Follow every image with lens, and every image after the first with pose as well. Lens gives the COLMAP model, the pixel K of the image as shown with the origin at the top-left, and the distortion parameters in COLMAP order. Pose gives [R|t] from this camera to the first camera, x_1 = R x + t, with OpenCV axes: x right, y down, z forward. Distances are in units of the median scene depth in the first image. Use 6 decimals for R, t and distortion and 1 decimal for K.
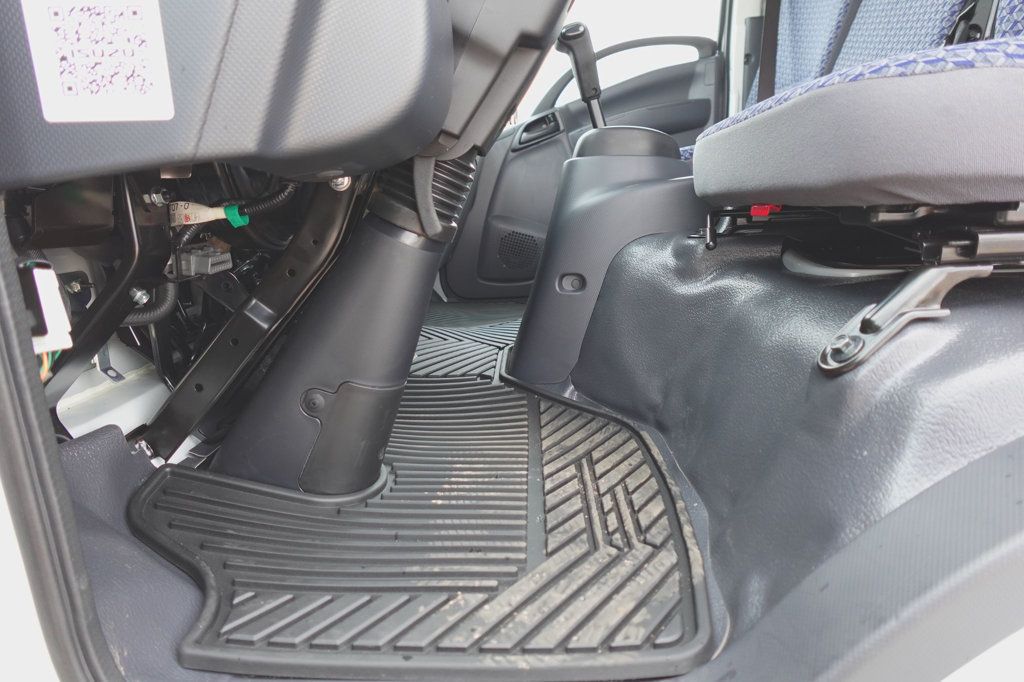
lens RADIAL K [[579.7, 0, 512.3], [0, 579.7, 345.0], [0, 0, 1]] dist [0.001097, 0.002255]
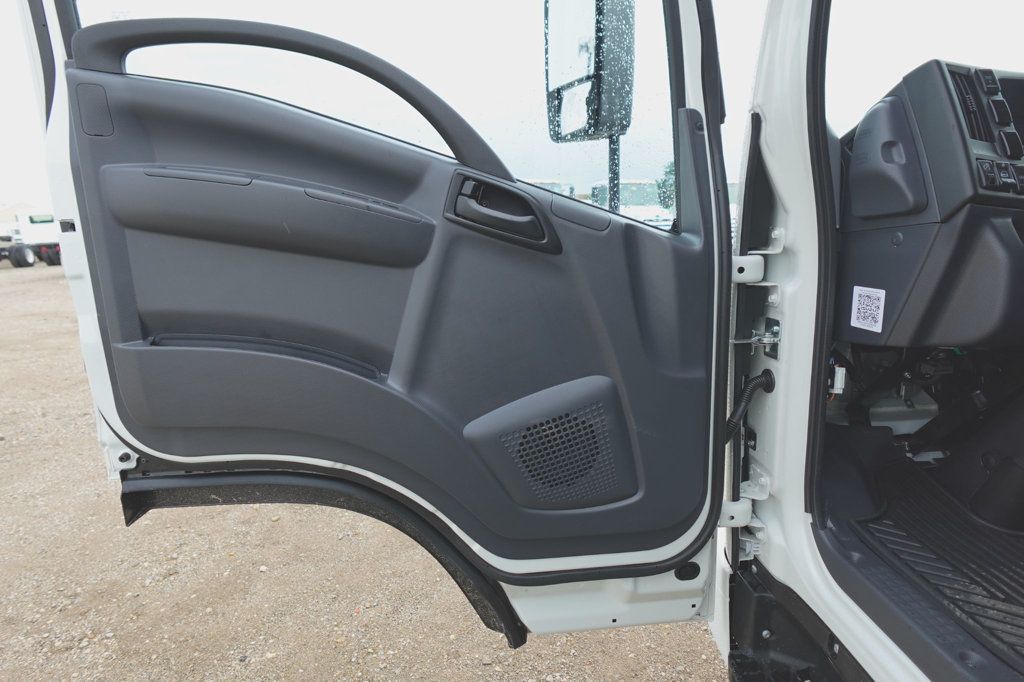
lens RADIAL K [[579.7, 0, 510.1], [0, 579.7, 335.2], [0, 0, 1]] dist [0.001097, 0.002255]
pose [[0.095789, 0.220903, -0.970581, 1.052430], [-0.207167, 0.958137, 0.197625, -0.287638], [0.973605, 0.182142, 0.137543, -0.617463]]
